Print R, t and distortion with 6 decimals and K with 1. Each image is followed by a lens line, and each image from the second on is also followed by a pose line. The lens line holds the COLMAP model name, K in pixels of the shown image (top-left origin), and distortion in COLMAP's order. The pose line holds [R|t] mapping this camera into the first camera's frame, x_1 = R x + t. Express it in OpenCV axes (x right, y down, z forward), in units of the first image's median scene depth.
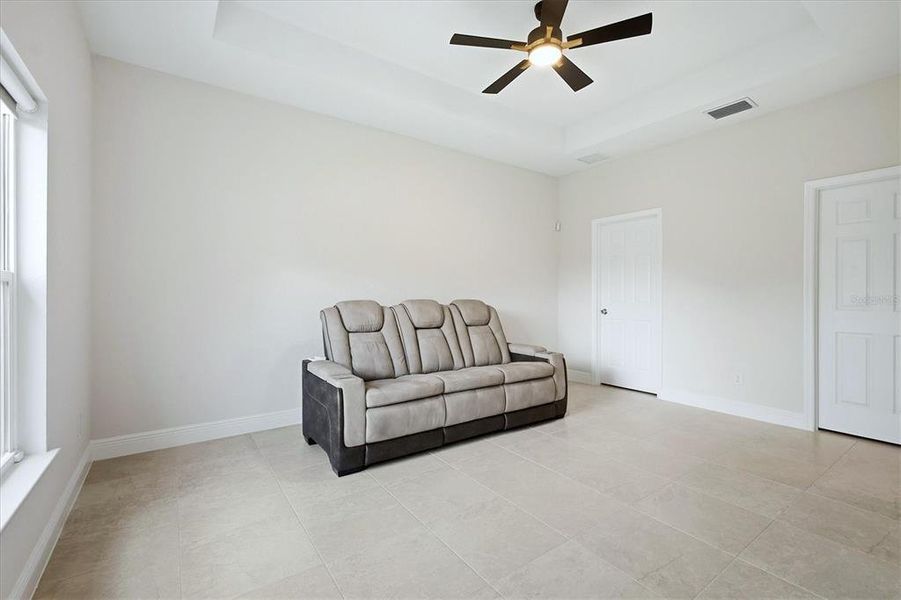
lens RADIAL K [[392.5, 0, 450.8], [0, 392.5, 298.0], [0, 0, 1]] dist [-0.000367, 0.000037]
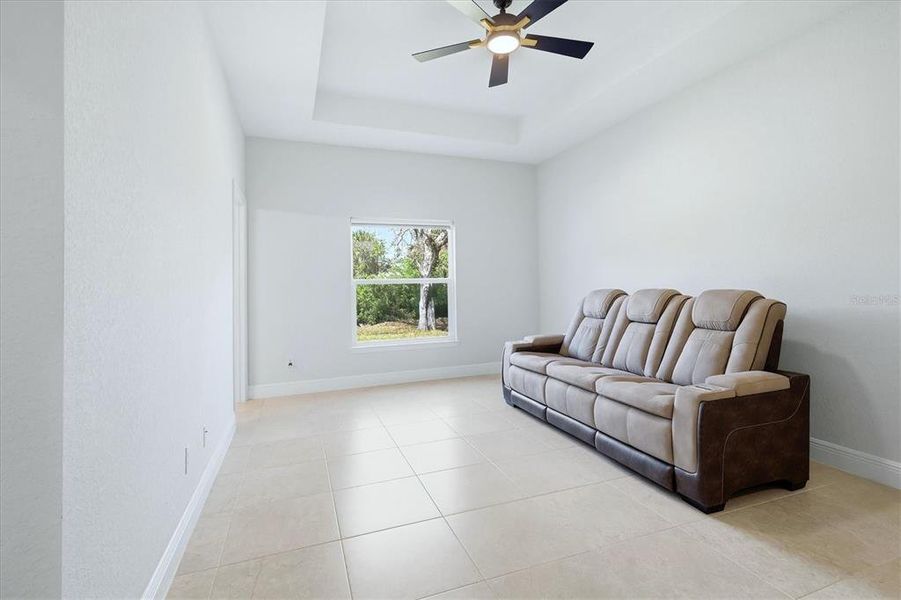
lens RADIAL K [[412.6, 0, 448.8], [0, 412.6, 291.9], [0, 0, 1]] dist [0.001431, 0.000119]
pose [[-0.268952, 0.003962, -0.963145, 0.998700], [-0.000944, 0.999990, 0.004377, 0.006990], [0.963153, 0.002087, -0.268945, 0.900929]]
